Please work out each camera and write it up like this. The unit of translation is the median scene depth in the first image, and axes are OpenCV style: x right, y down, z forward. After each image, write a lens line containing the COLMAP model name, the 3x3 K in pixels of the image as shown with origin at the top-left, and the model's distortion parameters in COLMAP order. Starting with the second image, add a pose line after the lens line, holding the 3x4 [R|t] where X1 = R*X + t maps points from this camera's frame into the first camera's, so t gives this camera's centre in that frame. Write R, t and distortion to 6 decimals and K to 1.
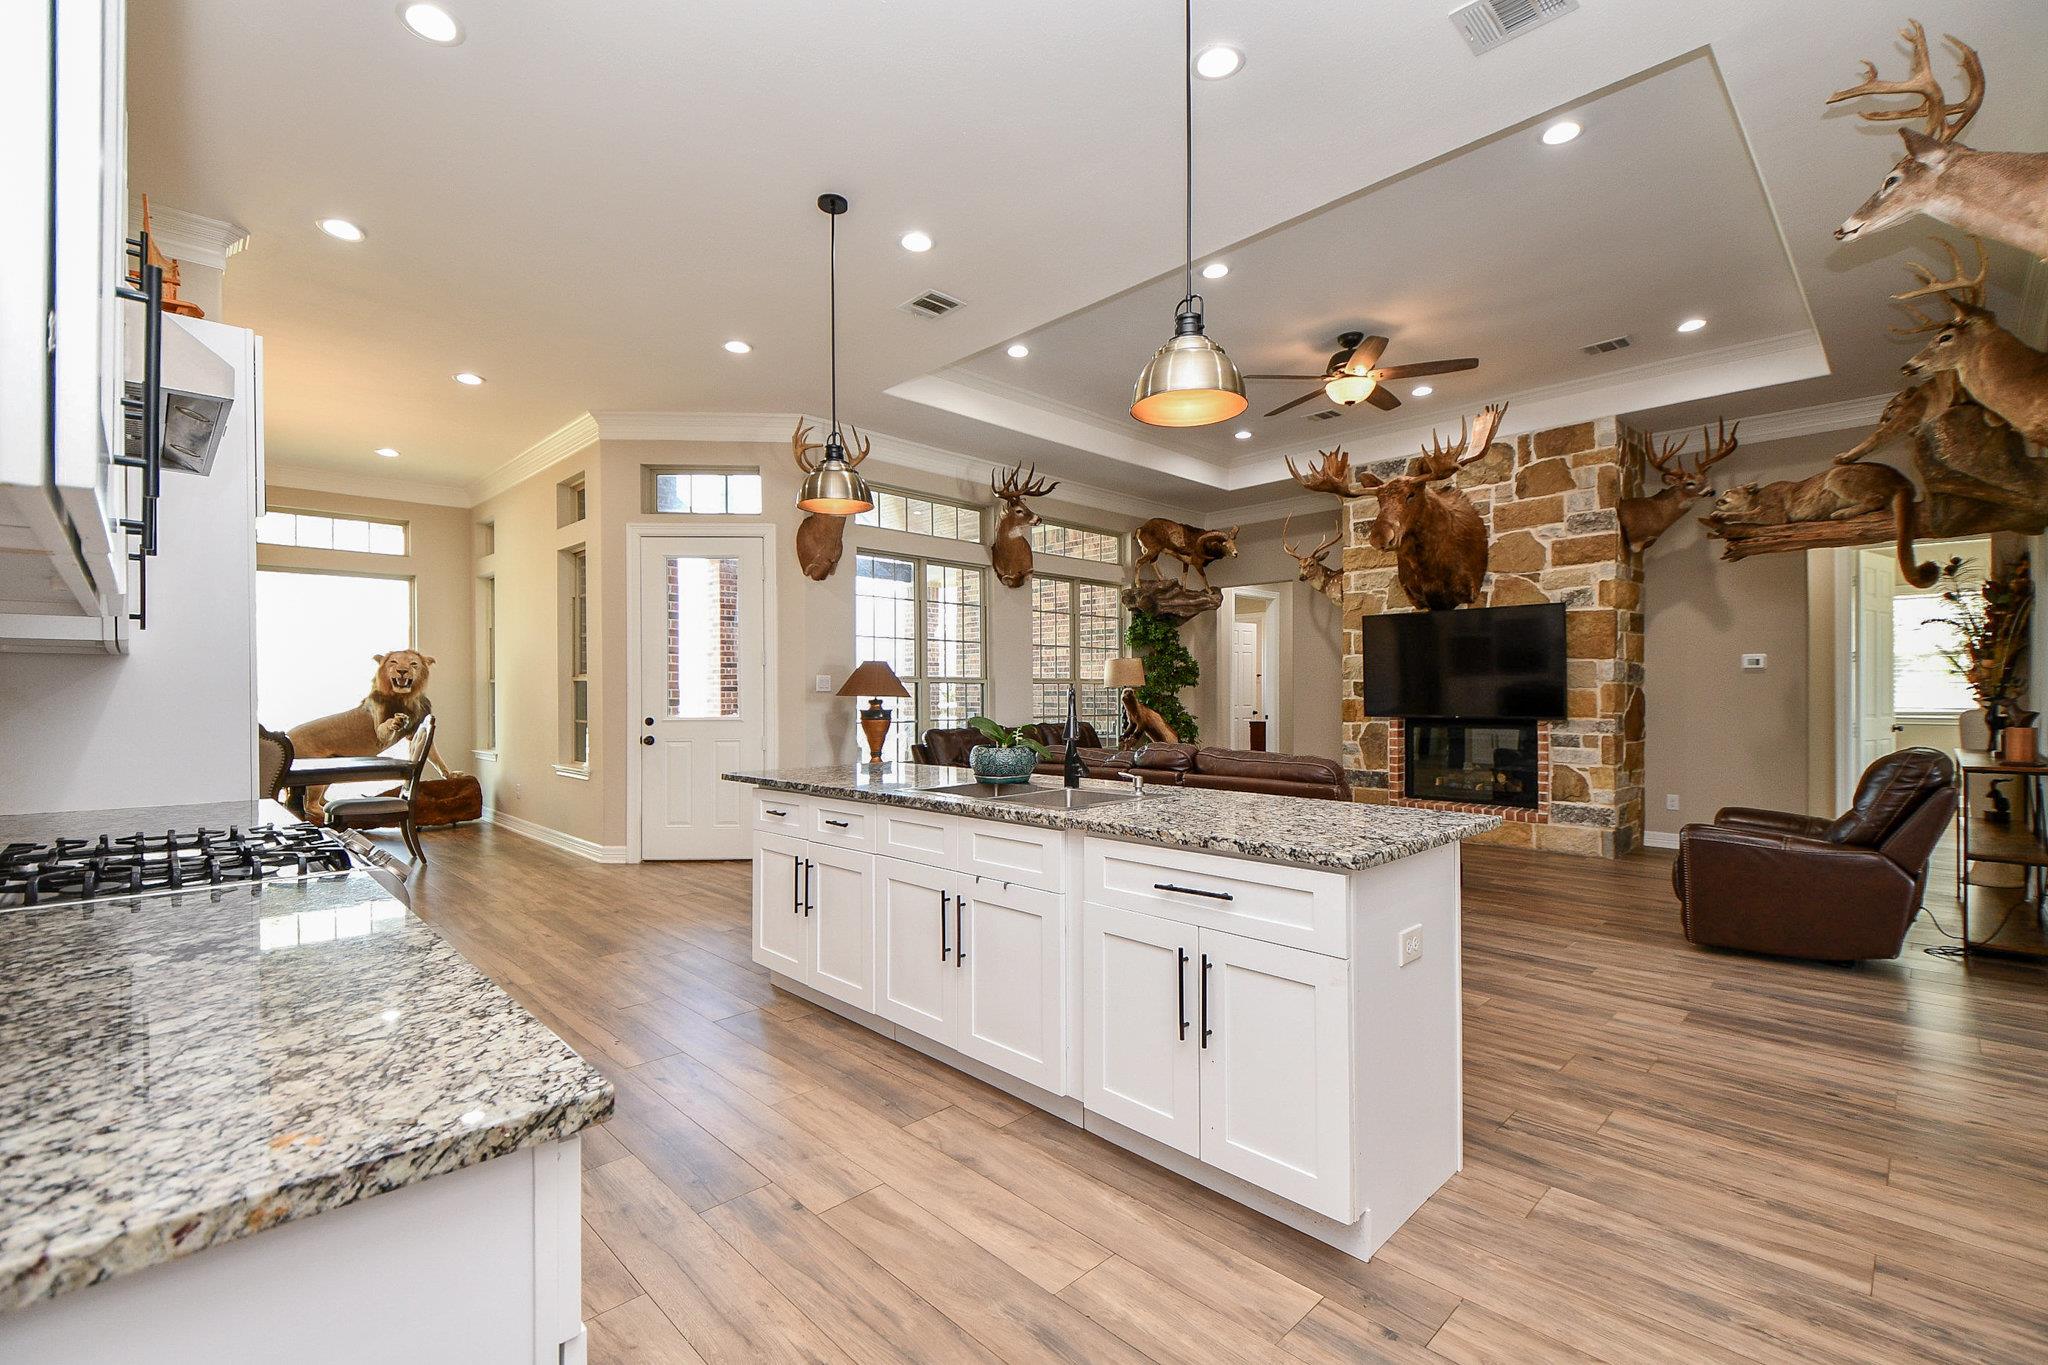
lens RADIAL K [[885.0, 0, 1024.4], [0, 885.0, 695.8], [0, 0, 1]] dist [0.042652, -0.020884]
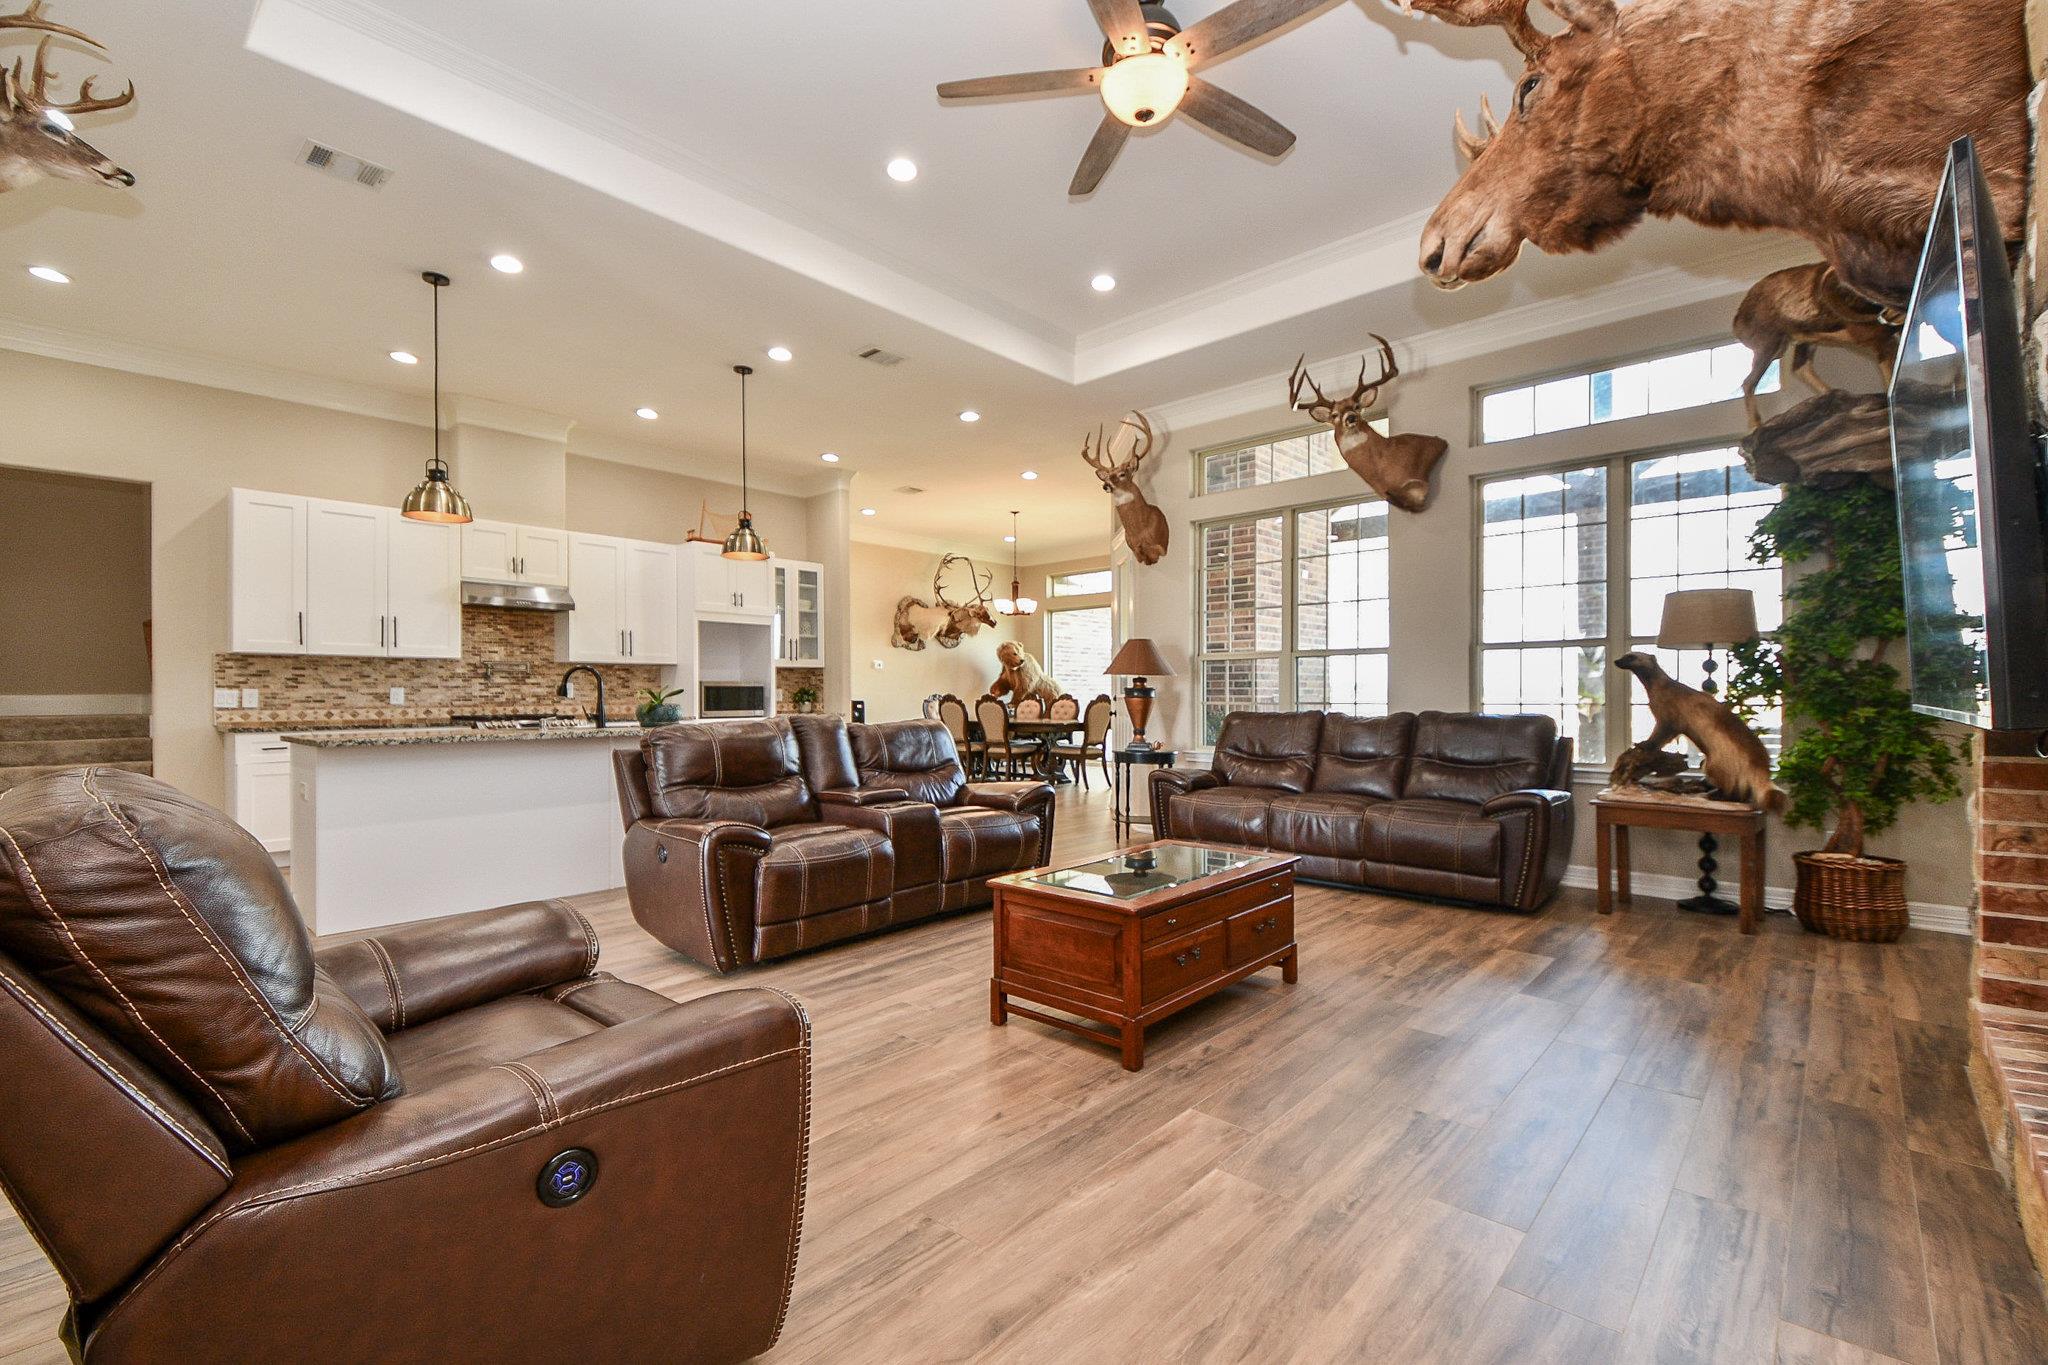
lens RADIAL K [[898.1, 0, 1020.7], [0, 898.1, 691.4], [0, 0, 1]] dist [0.058927, -0.043247]
pose [[0.042901, 0.000189, -0.999079, 0.788035], [0.001106, 0.999999, 0.000236, 0.018510], [0.999079, -0.001115, 0.042901, 0.774398]]
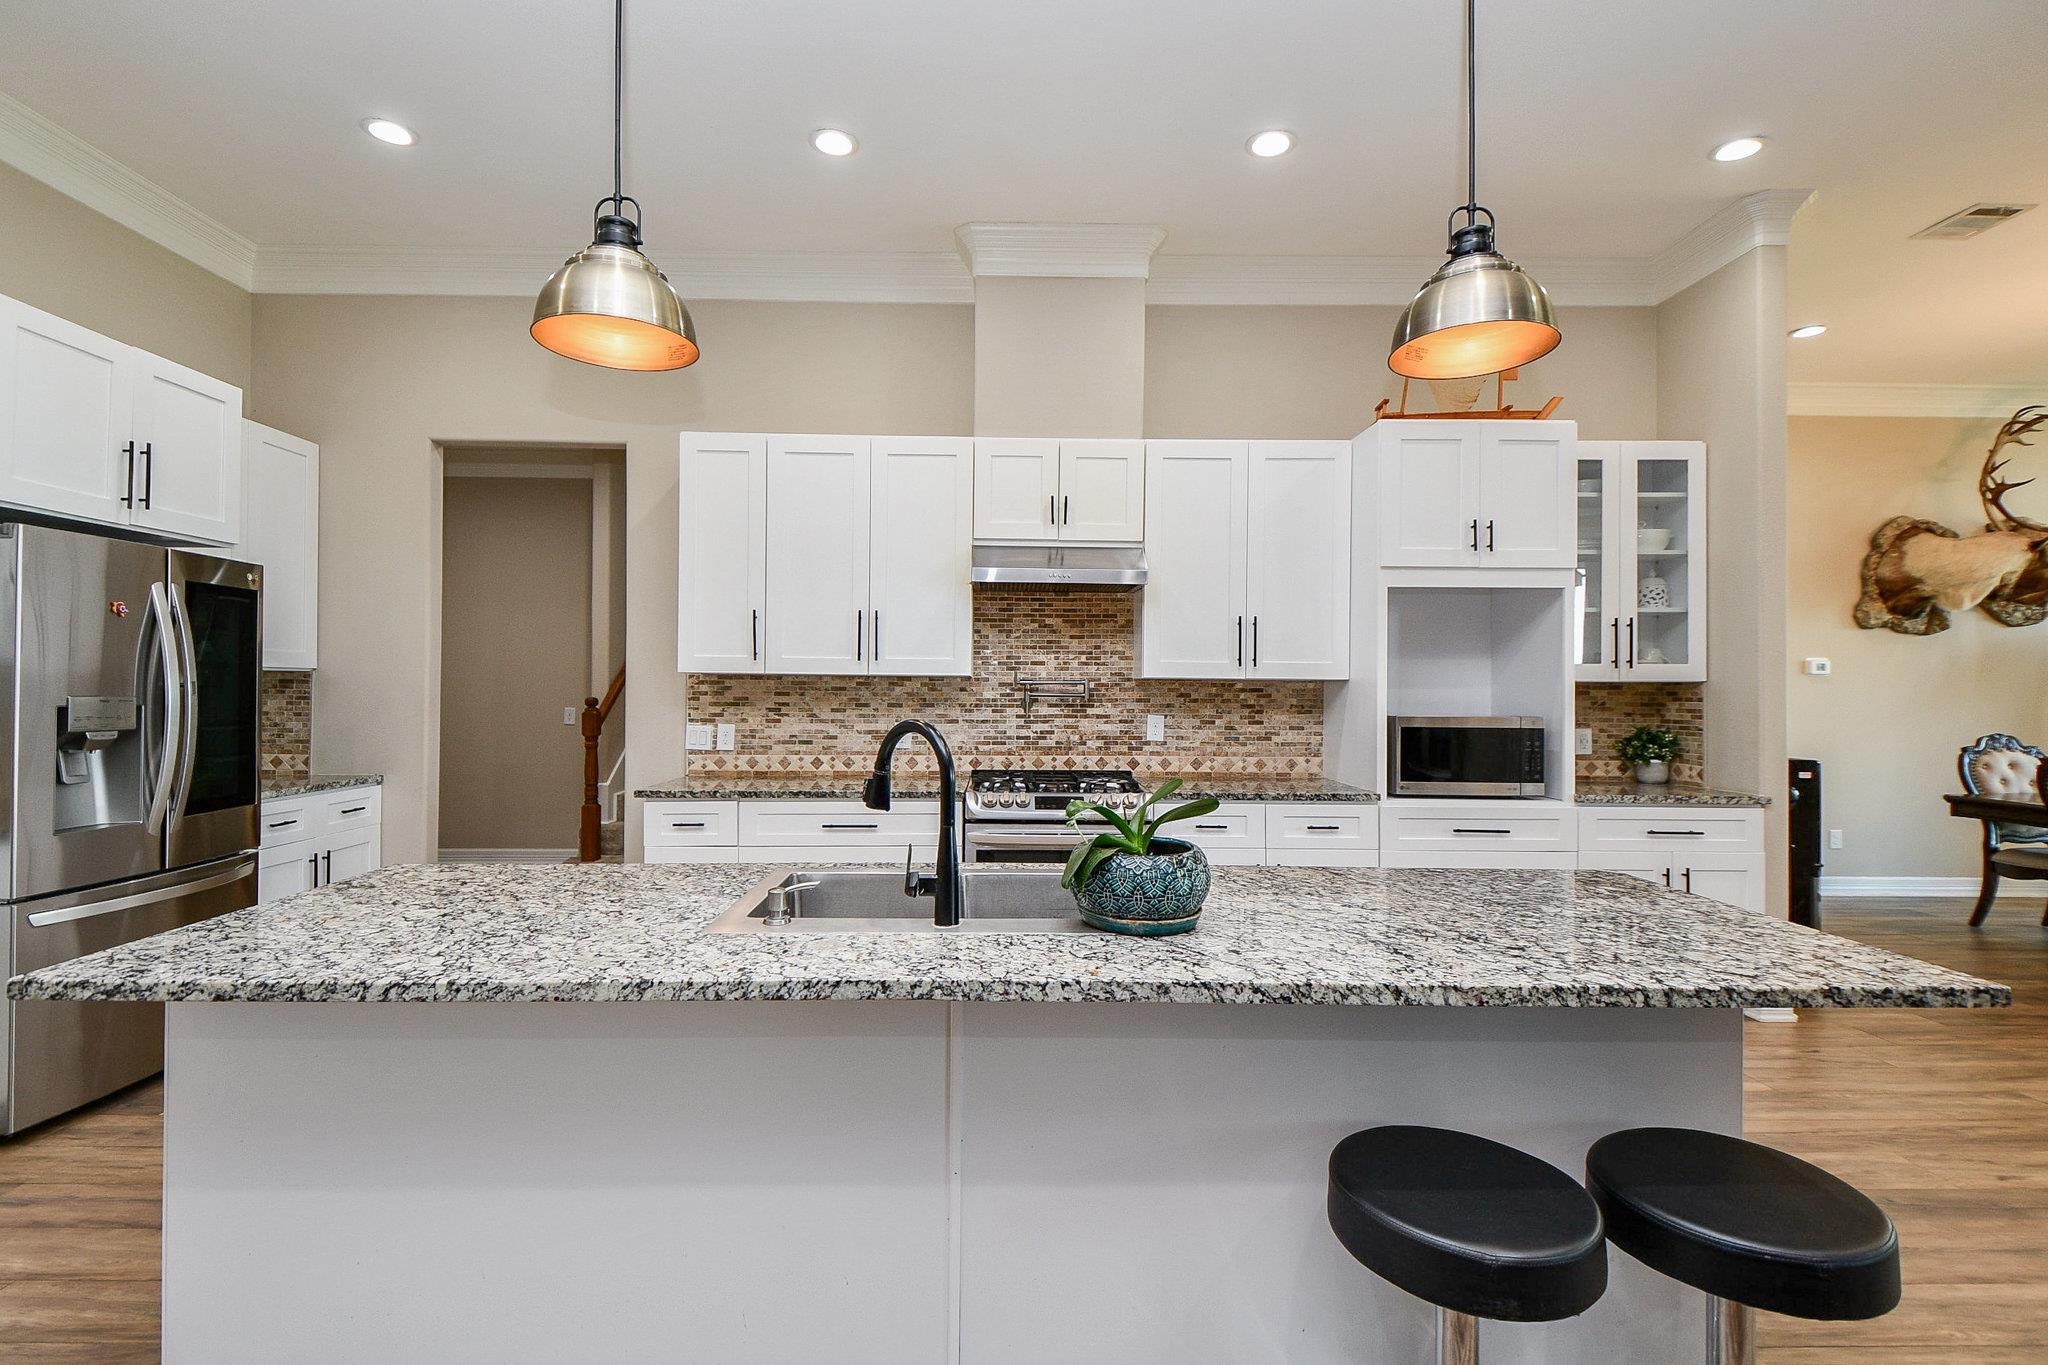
lens RADIAL K [[923.3, 0, 995.1], [0, 923.3, 676.2], [0, 0, 1]] dist [0.034278, -0.019478]
pose [[-0.698817, -0.009084, -0.715243, 0.191770], [-0.005849, 0.999958, -0.006985, -0.013374], [0.715276, -0.000698, -0.698841, 0.635988]]
